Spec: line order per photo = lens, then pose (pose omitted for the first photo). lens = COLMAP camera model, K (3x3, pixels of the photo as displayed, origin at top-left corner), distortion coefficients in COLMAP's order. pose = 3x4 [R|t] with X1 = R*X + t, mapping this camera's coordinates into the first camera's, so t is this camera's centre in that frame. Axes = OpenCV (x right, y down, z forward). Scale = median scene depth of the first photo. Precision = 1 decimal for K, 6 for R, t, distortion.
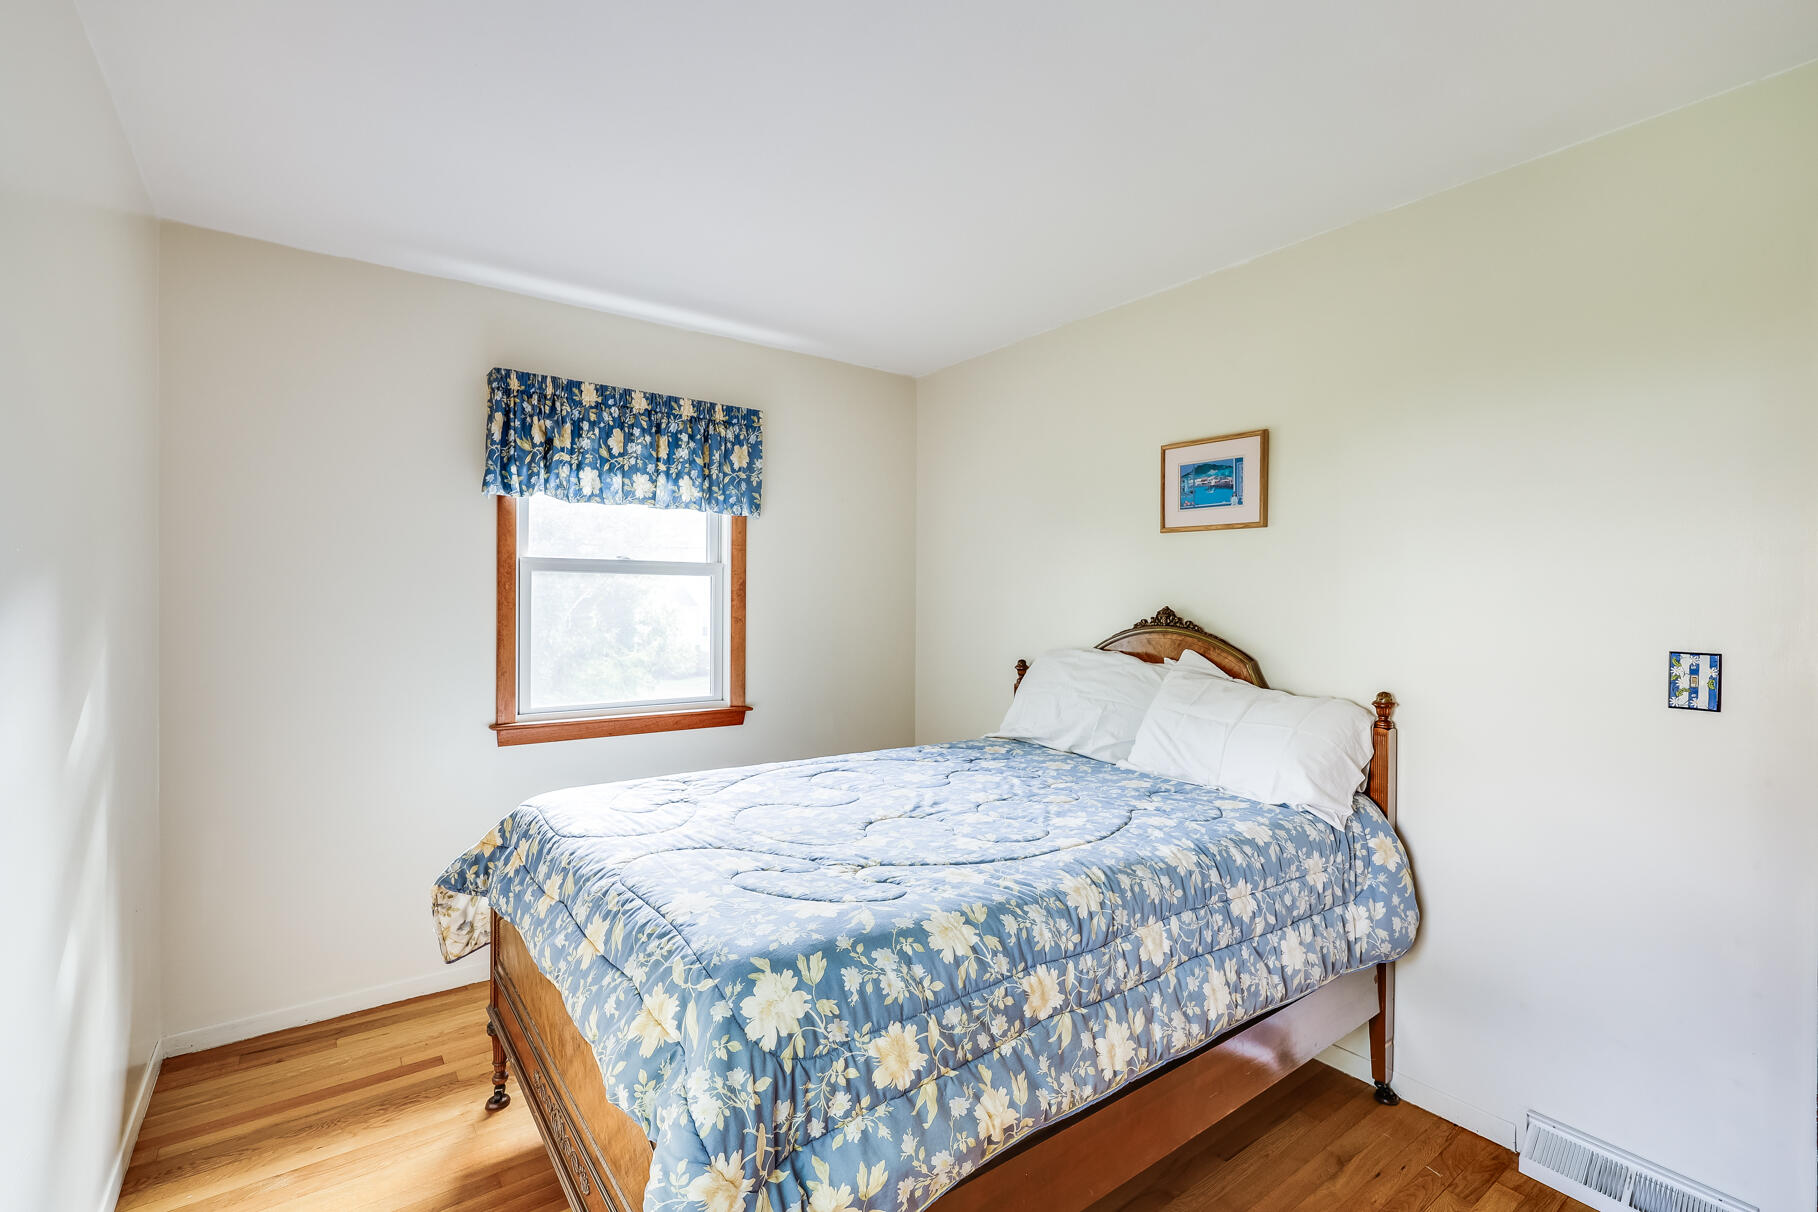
lens RADIAL K [[776.4, 0, 891.8], [0, 776.4, 607.3], [0, 0, 1]] dist [0.004398, 0.000707]
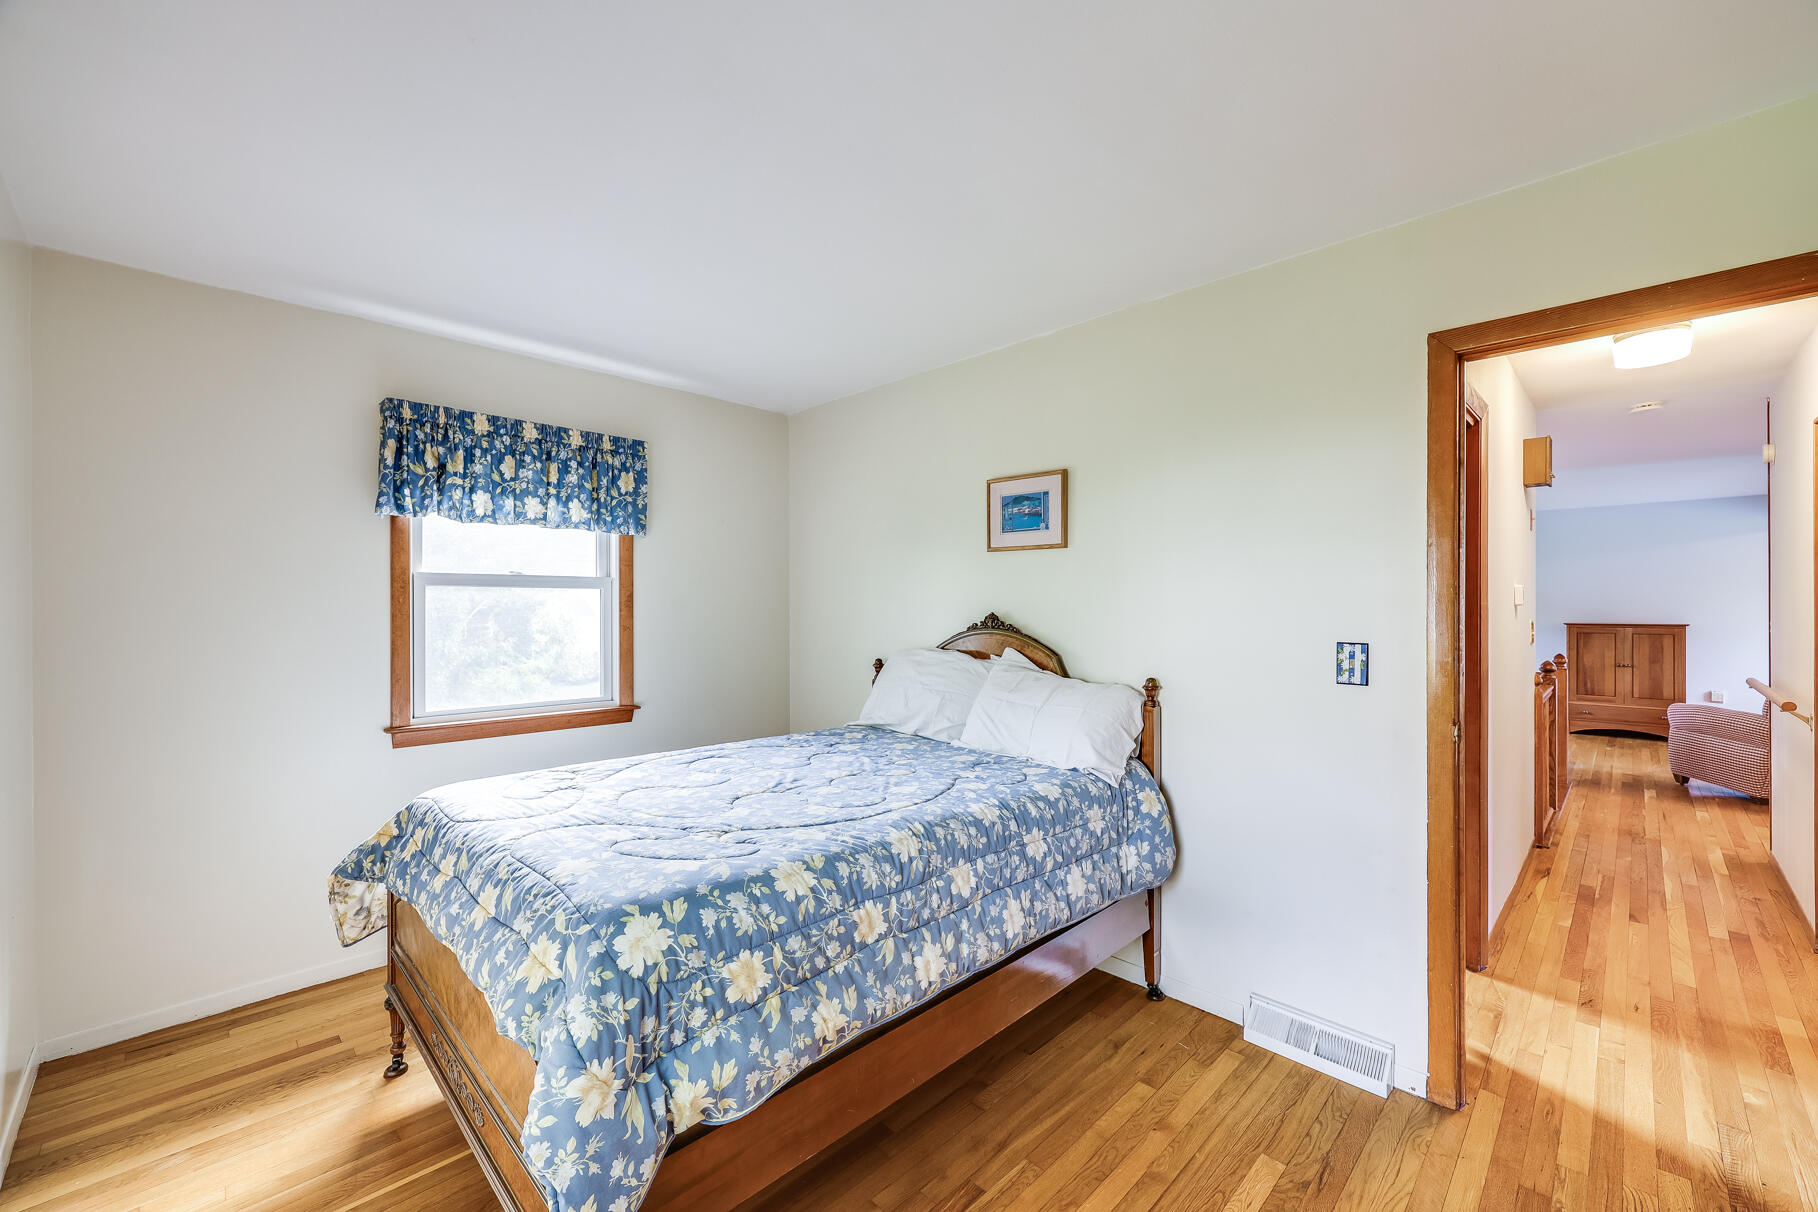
lens RADIAL K [[738.9, 0, 909.3], [0, 738.9, 610.0], [0, 0, 1]] dist [0.001309, 0.000464]
pose [[0.989492, -0.009487, 0.144276, 0.069333], [0.010171, 0.999940, -0.004007, -0.001701], [-0.144229, 0.005433, 0.989529, -0.147672]]
